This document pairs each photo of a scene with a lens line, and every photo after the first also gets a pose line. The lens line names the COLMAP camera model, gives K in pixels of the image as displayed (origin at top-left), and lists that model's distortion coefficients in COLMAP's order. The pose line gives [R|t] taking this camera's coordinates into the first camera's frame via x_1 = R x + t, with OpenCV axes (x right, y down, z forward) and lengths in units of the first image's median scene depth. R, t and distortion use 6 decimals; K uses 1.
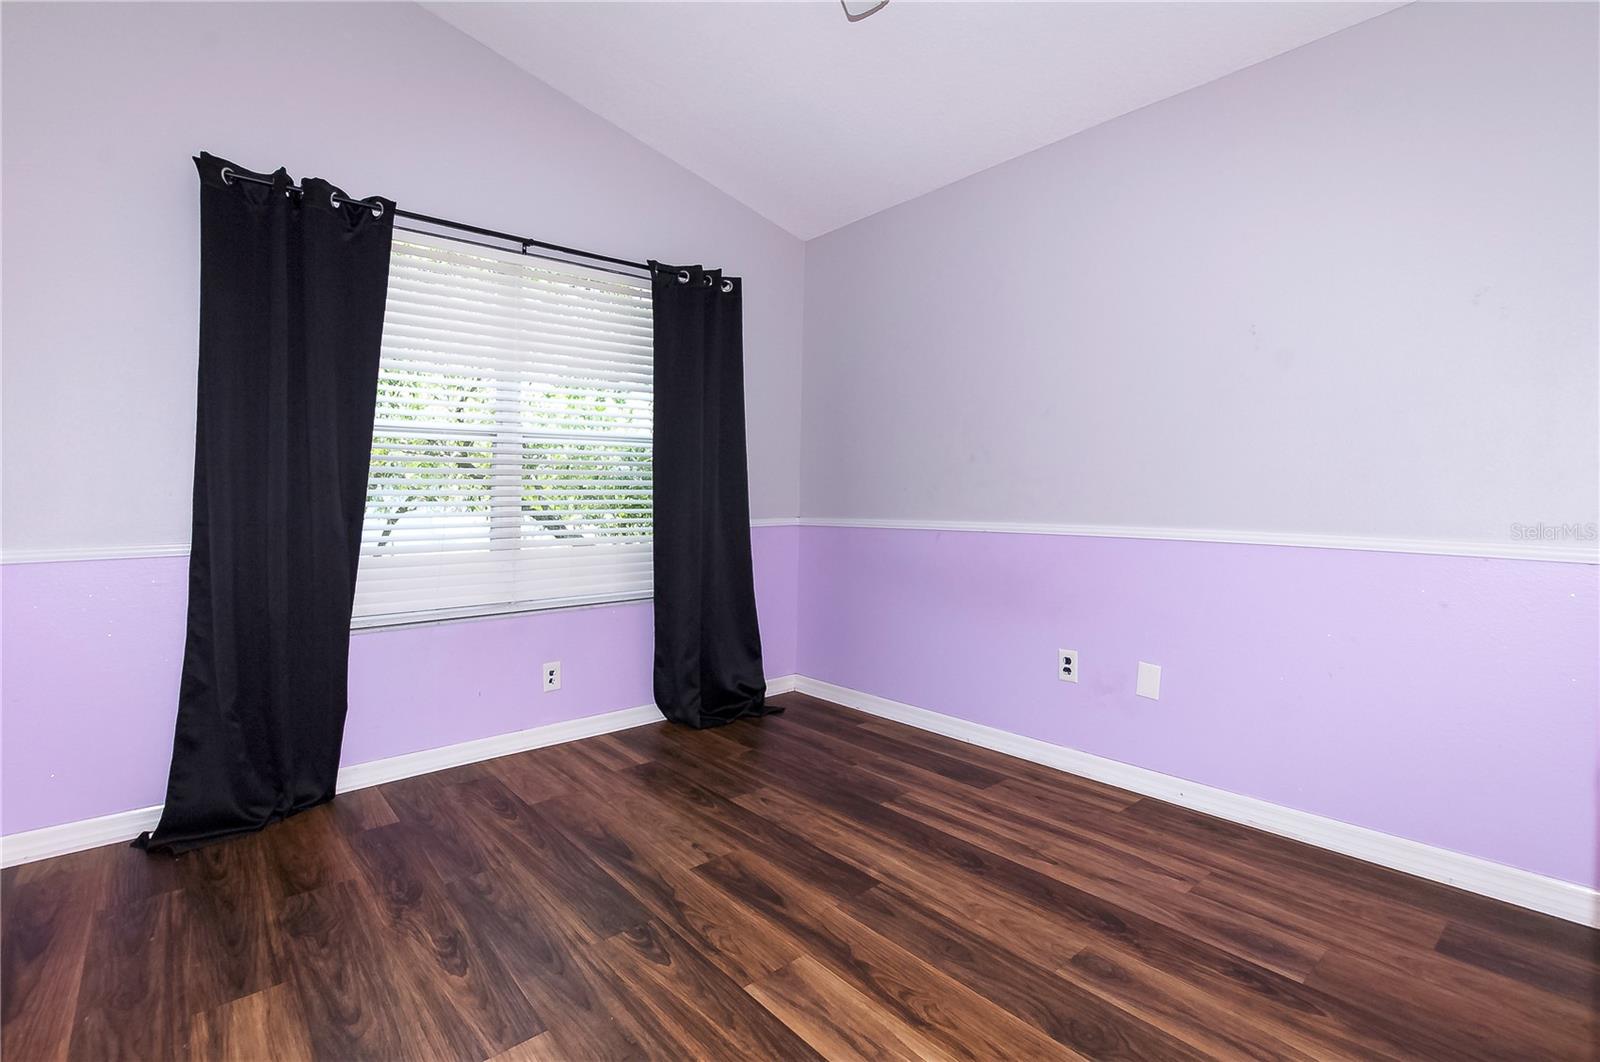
lens RADIAL K [[740.7, 0, 794.5], [0, 740.7, 522.3], [0, 0, 1]] dist [-0.005073, -0.000836]
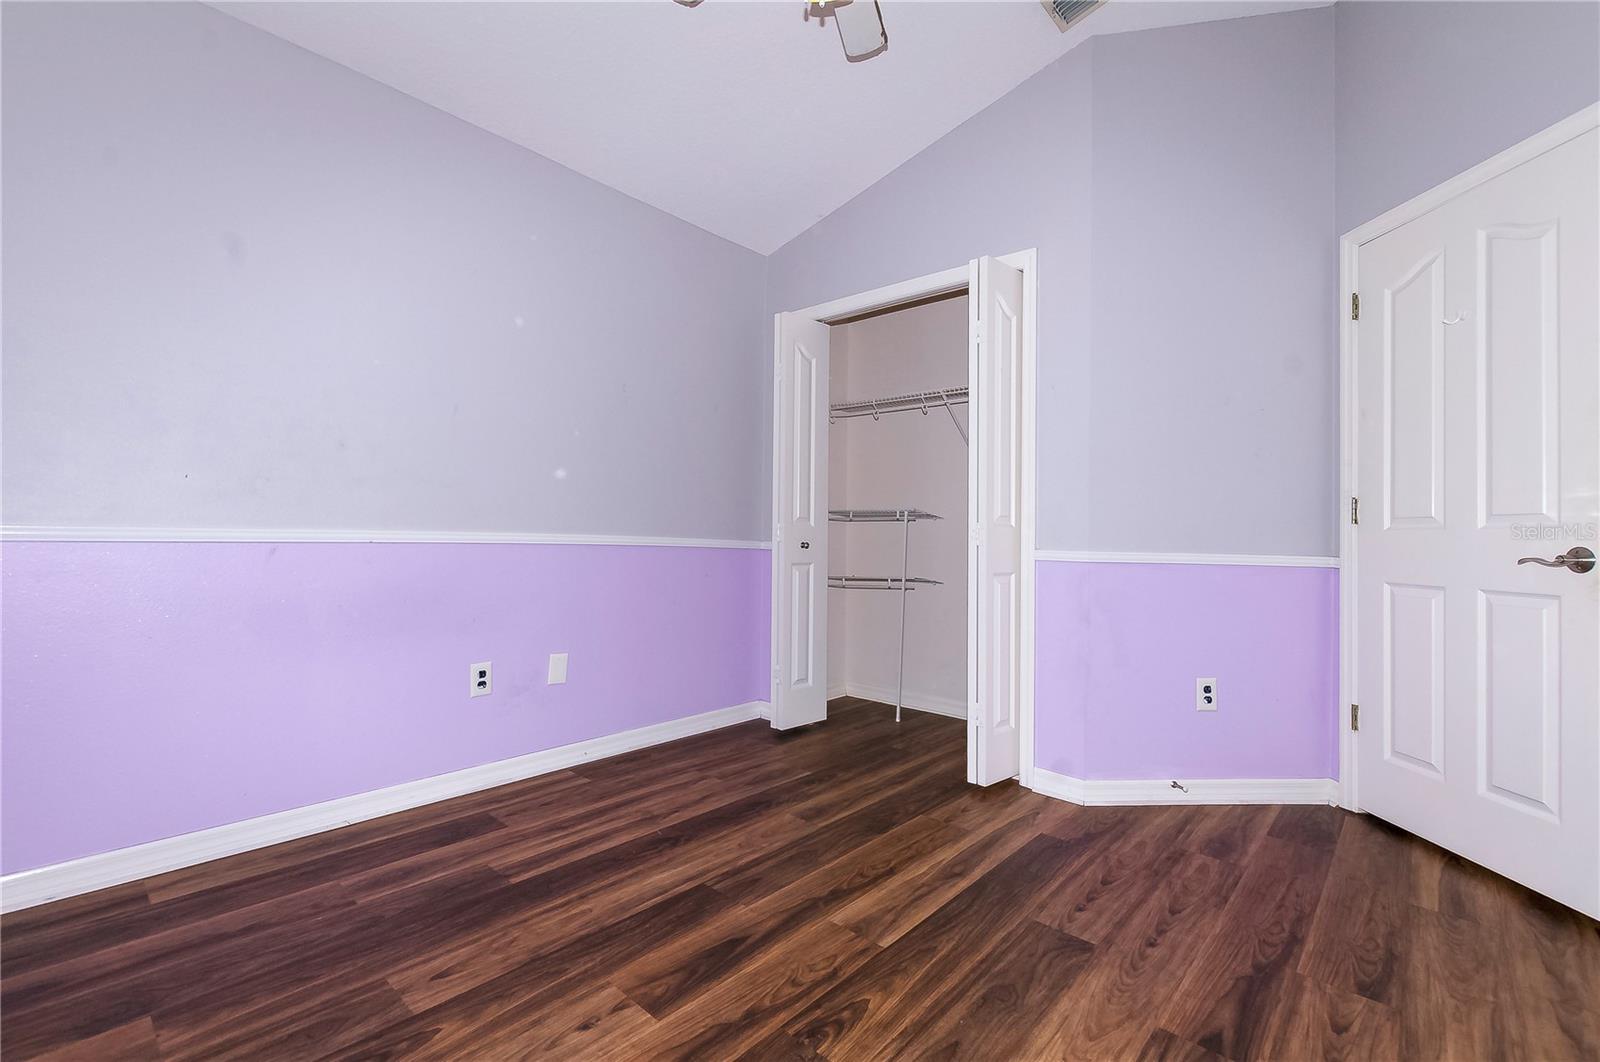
lens RADIAL K [[702.5, 0, 816.1], [0, 702.5, 517.1], [0, 0, 1]] dist [0.011986, -0.004131]
pose [[-0.154843, 0.029304, 0.987504, -0.831867], [0.014293, 0.999522, -0.027419, 0.016051], [-0.987836, 0.009869, -0.155188, 0.949079]]
